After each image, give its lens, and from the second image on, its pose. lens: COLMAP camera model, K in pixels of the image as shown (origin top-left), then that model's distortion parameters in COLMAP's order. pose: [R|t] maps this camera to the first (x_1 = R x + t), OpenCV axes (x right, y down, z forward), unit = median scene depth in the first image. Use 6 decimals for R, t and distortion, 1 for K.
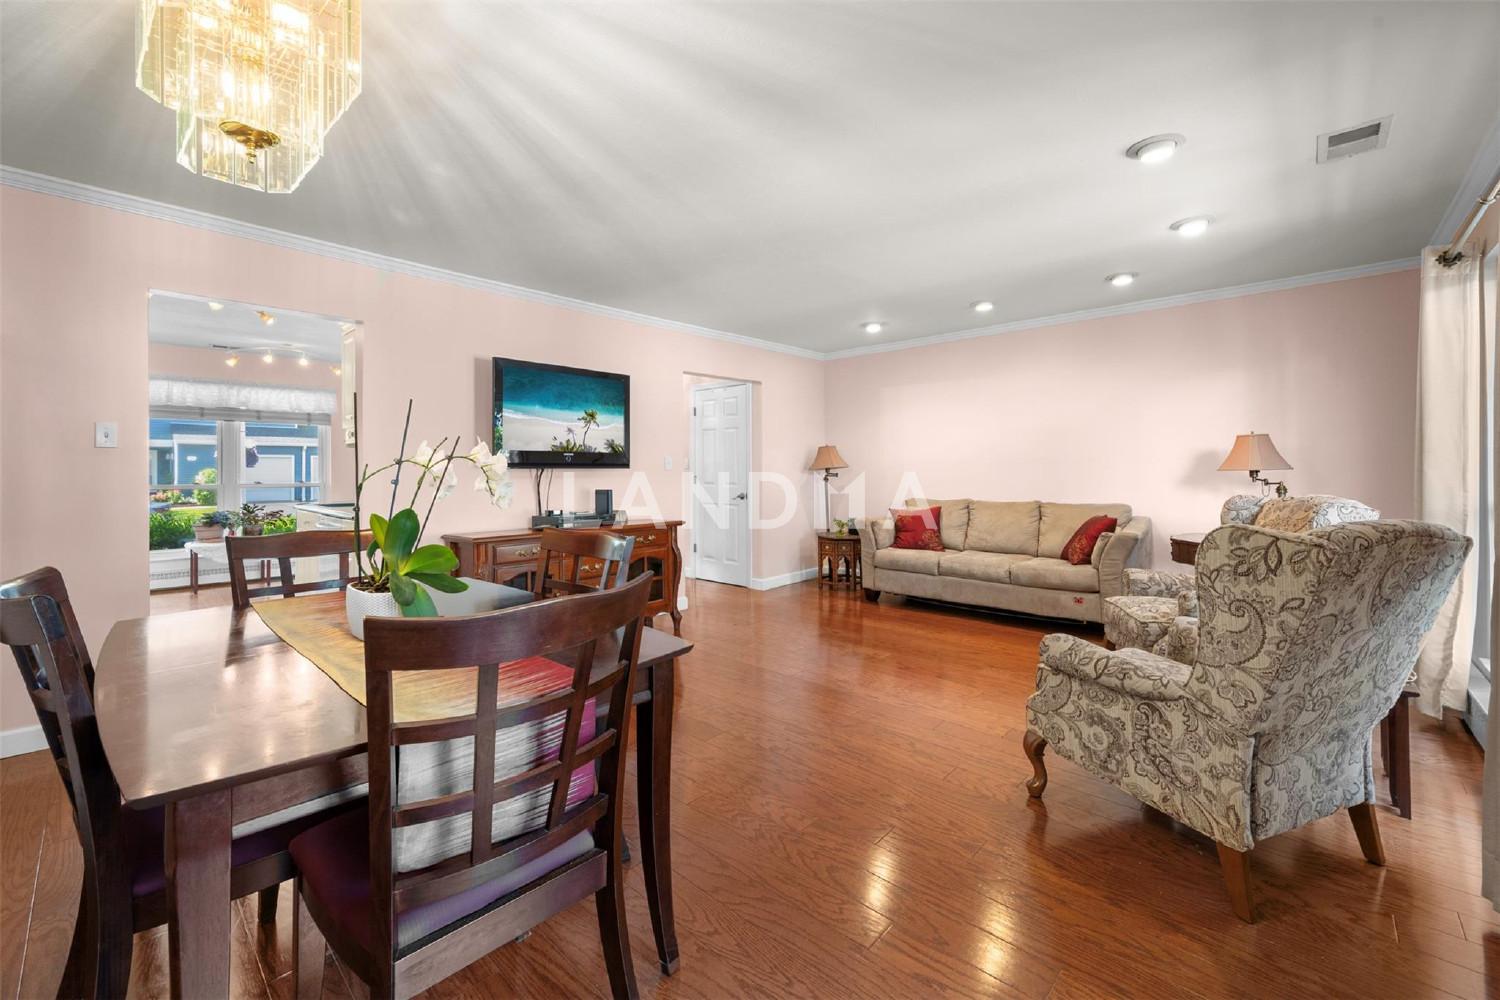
lens RADIAL K [[619.0, 0, 745.0], [0, 619.0, 466.3], [0, 0, 1]] dist [-0.001651, -0.000181]
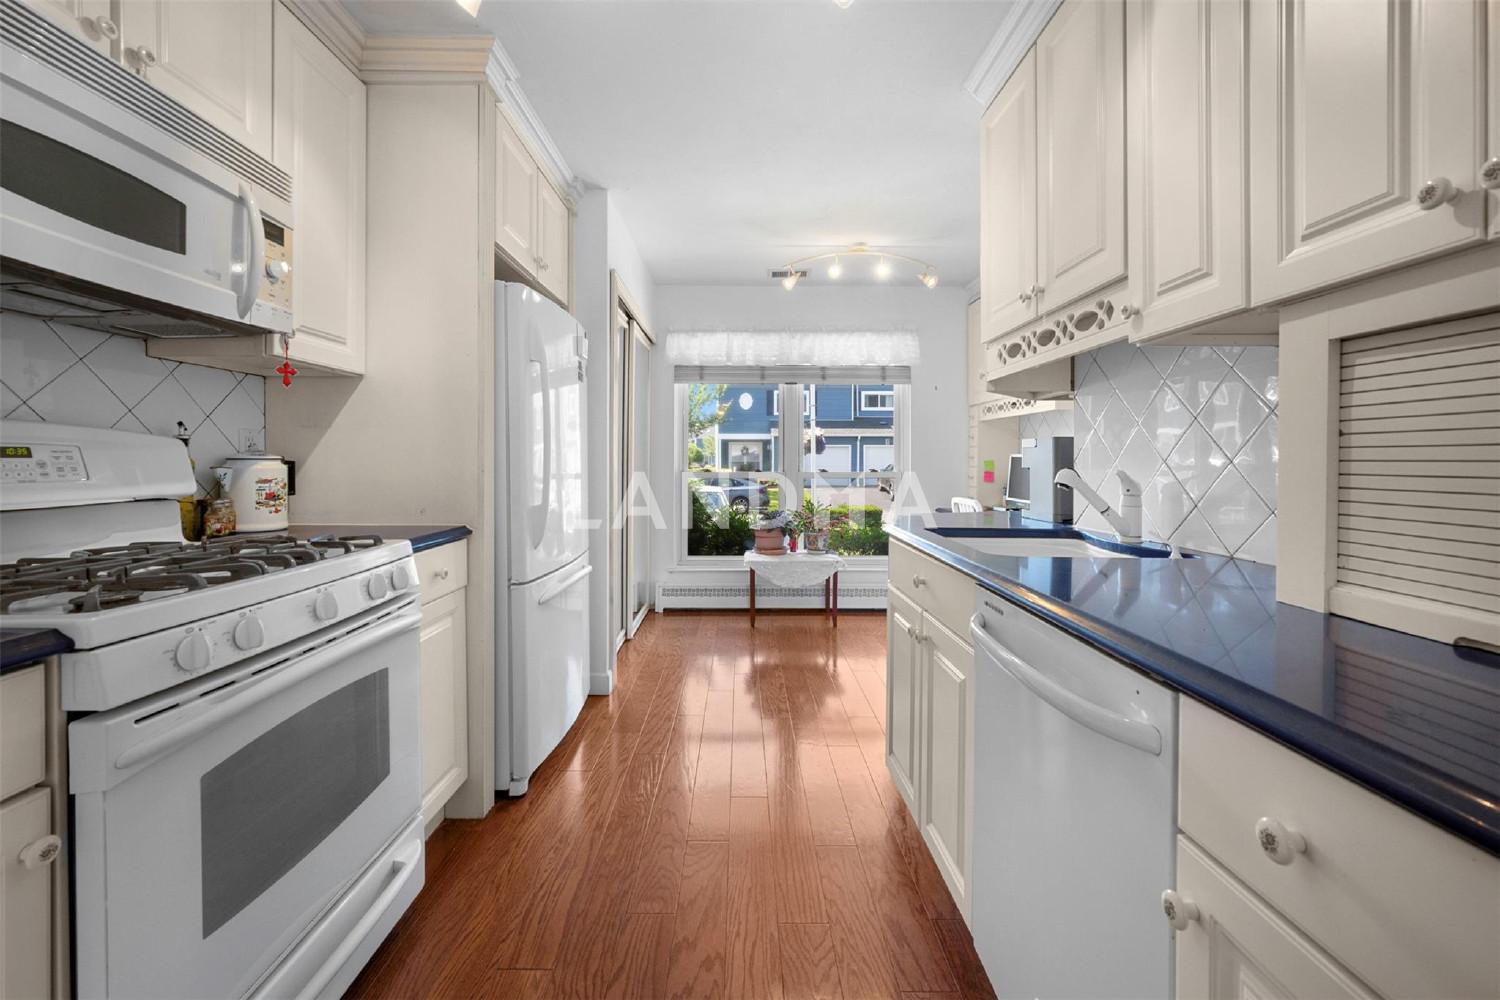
lens RADIAL K [[619.0, 0, 745.0], [0, 619.0, 466.3], [0, 0, 1]] dist [-0.001651, -0.000181]
pose [[0.698599, 0.012103, -0.715411, -0.357960], [0.000003, 0.999857, 0.016919, 0.011307], [0.715514, -0.011821, 0.698499, 0.461198]]
